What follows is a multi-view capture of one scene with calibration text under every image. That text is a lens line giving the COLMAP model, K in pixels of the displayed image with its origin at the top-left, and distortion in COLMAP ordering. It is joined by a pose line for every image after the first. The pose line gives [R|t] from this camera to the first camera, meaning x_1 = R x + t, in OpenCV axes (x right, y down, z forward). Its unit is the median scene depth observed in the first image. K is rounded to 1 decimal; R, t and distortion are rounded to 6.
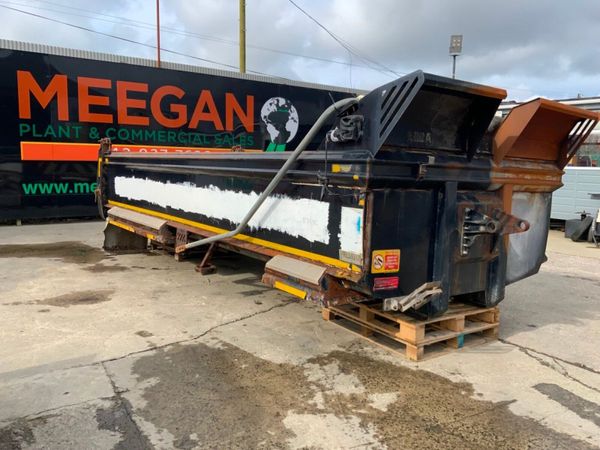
lens RADIAL K [[492.9, 0, 300.0], [0, 492.9, 225.0], [0, 0, 1]] dist [0.113074, -0.229741]
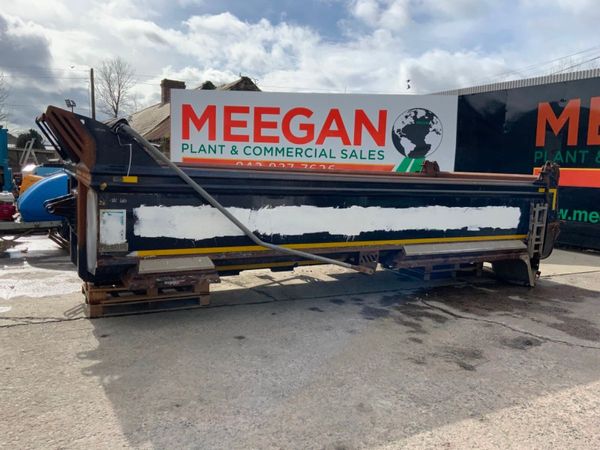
lens RADIAL K [[492.9, 0, 300.0], [0, 492.9, 225.0], [0, 0, 1]] dist [0.113074, -0.229741]
pose [[-0.101344, 0.083633, -0.991330, 1.479261], [-0.165672, 0.981127, 0.099709, -0.173207], [0.980960, 0.174340, -0.085575, 1.550911]]
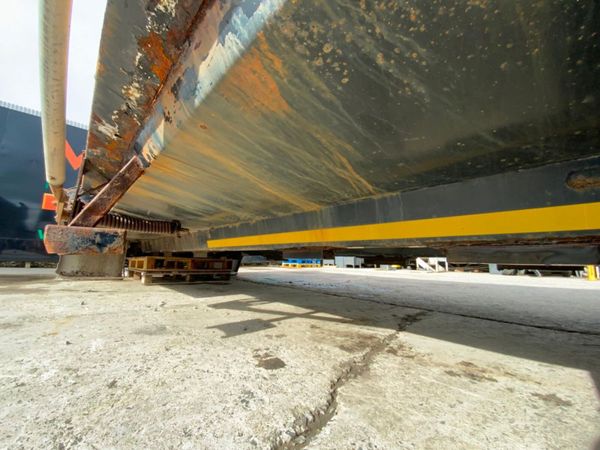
lens RADIAL K [[246.0, 0, 300.0], [0, 246.0, 225.0], [0, 0, 1]] dist [0.000348, -0.010791]
pose [[0.992485, 0.013770, 0.121587, -0.104489], [0.017749, 0.966939, -0.254388, 0.143785], [-0.121070, 0.254635, 0.959429, 1.028254]]
